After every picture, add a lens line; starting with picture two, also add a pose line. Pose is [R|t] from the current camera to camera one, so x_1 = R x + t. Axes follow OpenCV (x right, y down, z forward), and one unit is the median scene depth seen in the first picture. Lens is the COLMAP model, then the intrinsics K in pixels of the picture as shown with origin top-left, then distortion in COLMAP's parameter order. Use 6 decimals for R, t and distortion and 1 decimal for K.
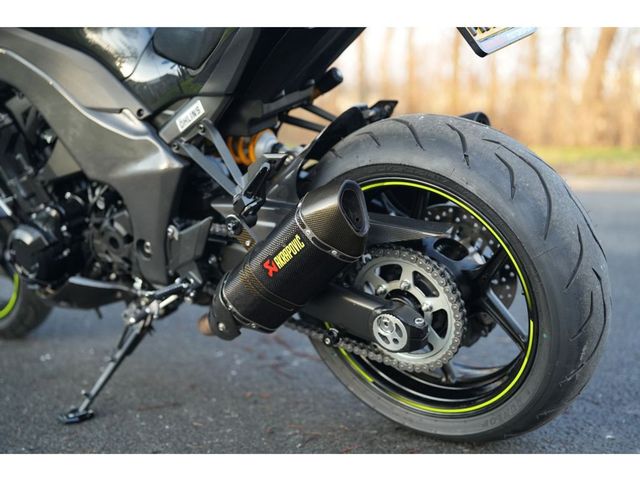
lens RADIAL K [[936.2, 0, 317.3], [0, 936.2, 239.0], [0, 0, 1]] dist [0.057038, 0.000000]
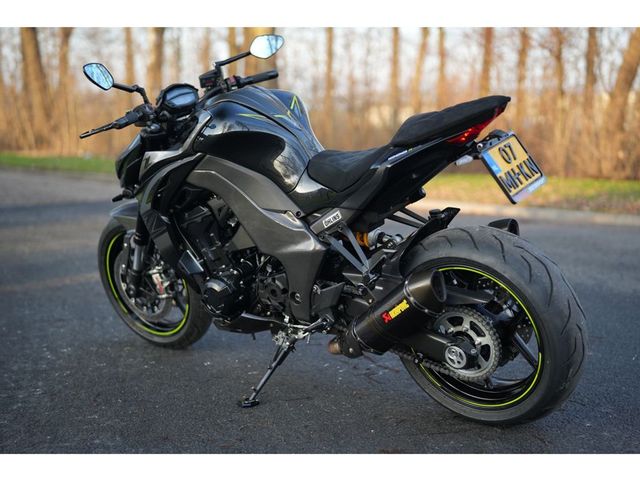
lens RADIAL K [[936.2, 0, 323.1], [0, 936.2, 240.9], [0, 0, 1]] dist [0.057038, 0.000000]
pose [[0.999509, 0.024632, -0.019359, -0.118004], [-0.024730, 0.999683, -0.004813, -0.084466], [0.019234, 0.005289, 0.999801, -0.612698]]
